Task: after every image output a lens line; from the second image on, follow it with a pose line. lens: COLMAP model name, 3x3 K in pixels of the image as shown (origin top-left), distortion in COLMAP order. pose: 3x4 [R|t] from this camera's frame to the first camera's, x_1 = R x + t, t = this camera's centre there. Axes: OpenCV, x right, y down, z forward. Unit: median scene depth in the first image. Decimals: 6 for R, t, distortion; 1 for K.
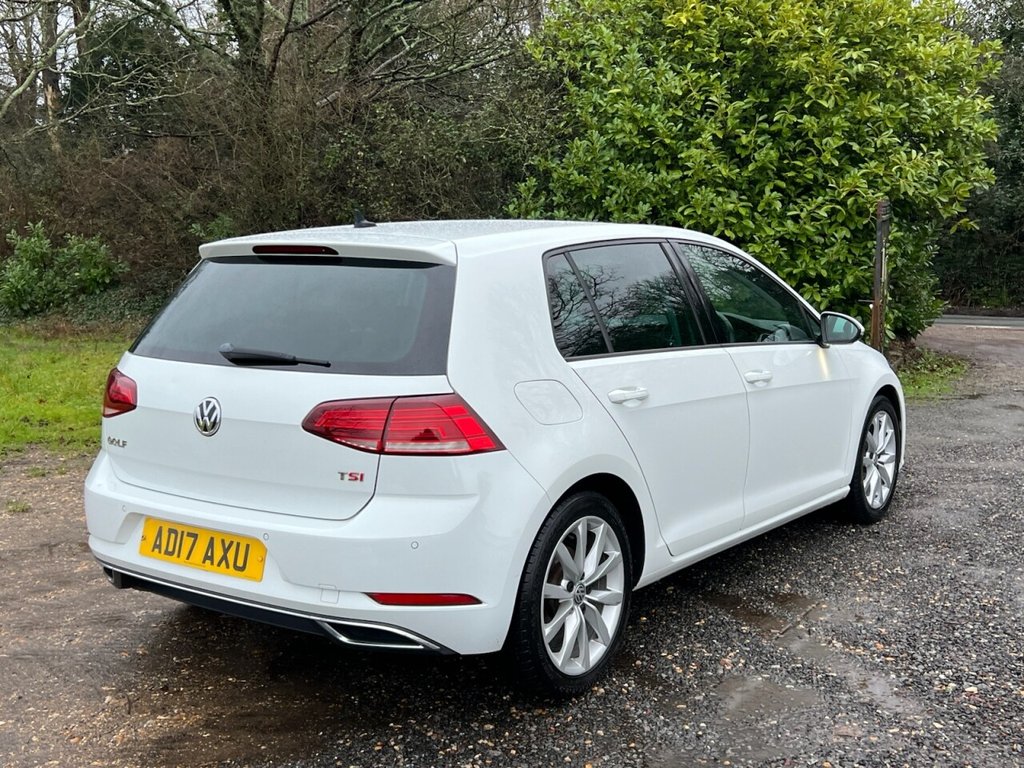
lens RADIAL K [[1159.7, 0, 519.4], [0, 1159.7, 379.8], [0, 0, 1]] dist [0.049442, 0.000000]
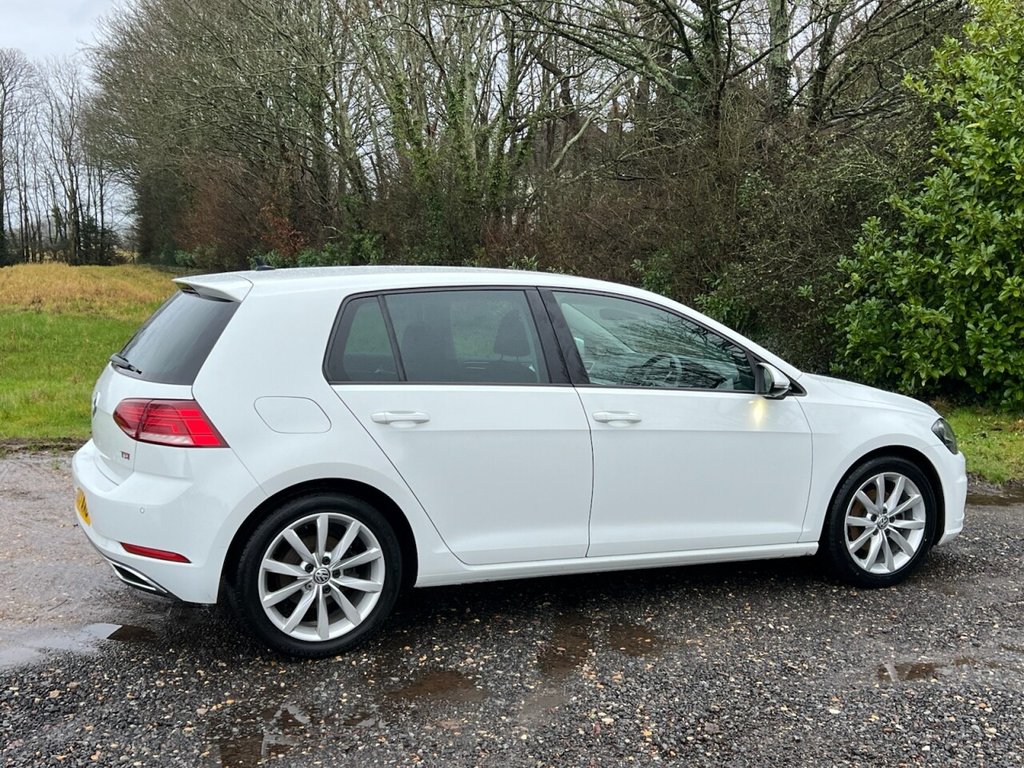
lens RADIAL K [[1159.7, 0, 517.9], [0, 1159.7, 370.9], [0, 0, 1]] dist [0.049442, 0.000000]
pose [[0.869512, 0.063470, -0.489817, 0.242772], [-0.080249, 0.996686, -0.013306, -0.008867], [0.487349, 0.050877, 0.871724, 0.008422]]
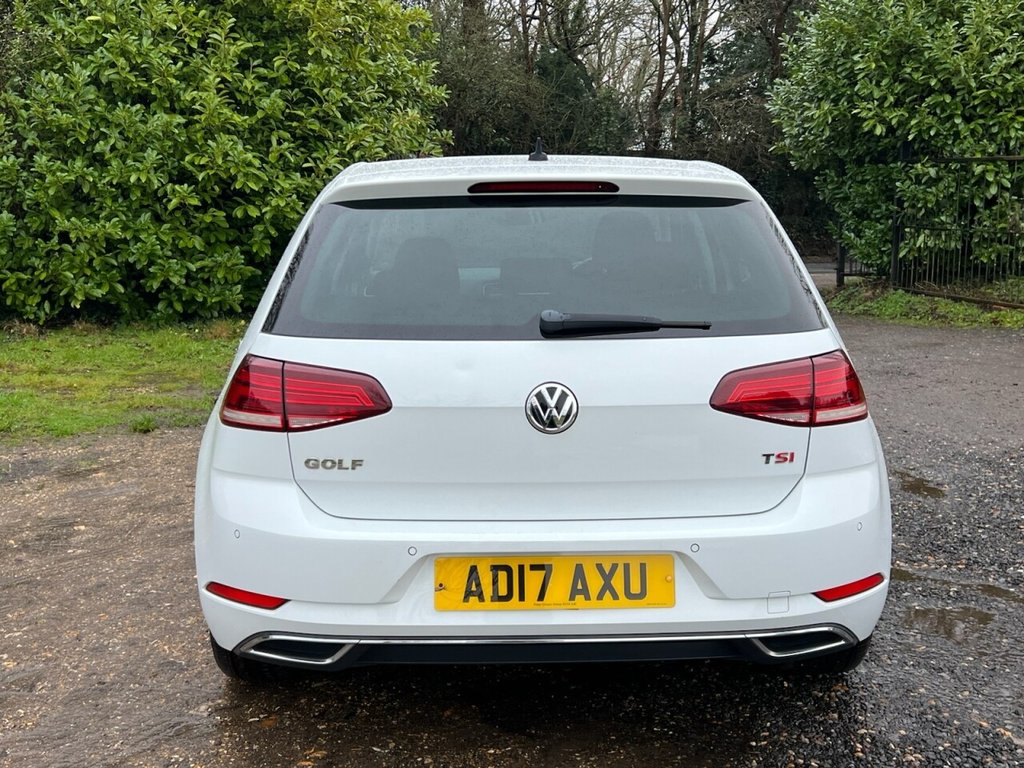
lens RADIAL K [[1159.7, 0, 515.6], [0, 1159.7, 386.8], [0, 0, 1]] dist [0.049442, 0.000000]
pose [[0.804256, -0.096312, 0.586427, -0.206956], [0.072973, 0.995317, 0.063388, -0.008934], [-0.589786, -0.008187, 0.807518, 0.116751]]
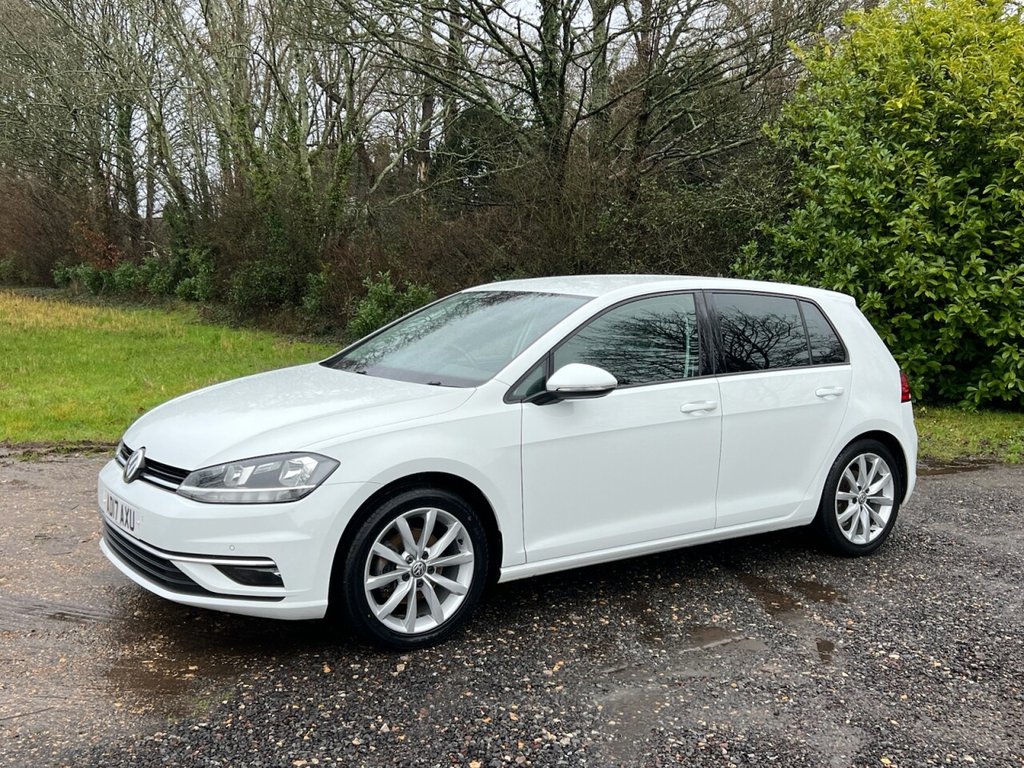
lens RADIAL K [[1040.7, 0, 517.2], [0, 1040.7, 382.1], [0, 0, 1]] dist [0.032818, 0.000000]
pose [[0.957072, 0.055904, -0.284407, 0.090517], [-0.065777, 0.997514, -0.025275, 0.008047], [0.282287, 0.042897, 0.958371, -0.059531]]
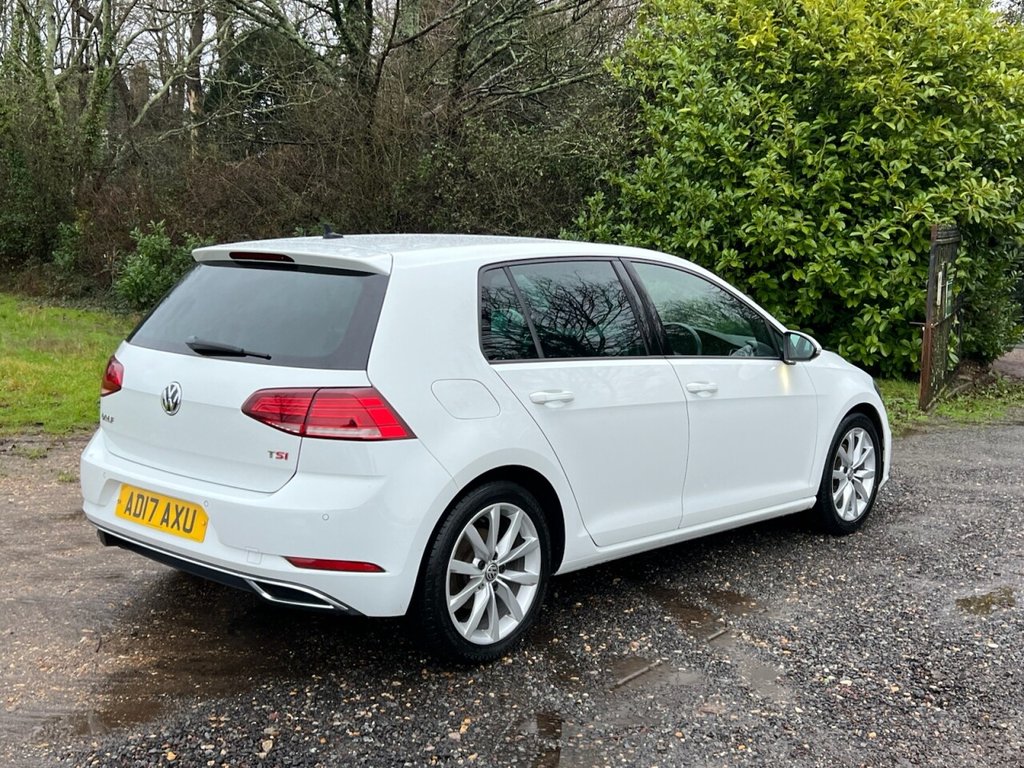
lens RADIAL K [[1159.7, 0, 520.8], [0, 1159.7, 368.3], [0, 0, 1]] dist [0.049442, 0.000000]
pose [[0.993671, 0.041801, -0.104262, 0.056161], [-0.043571, 0.998941, -0.014752, 0.001007], [0.103535, 0.019202, 0.994440, -0.033245]]
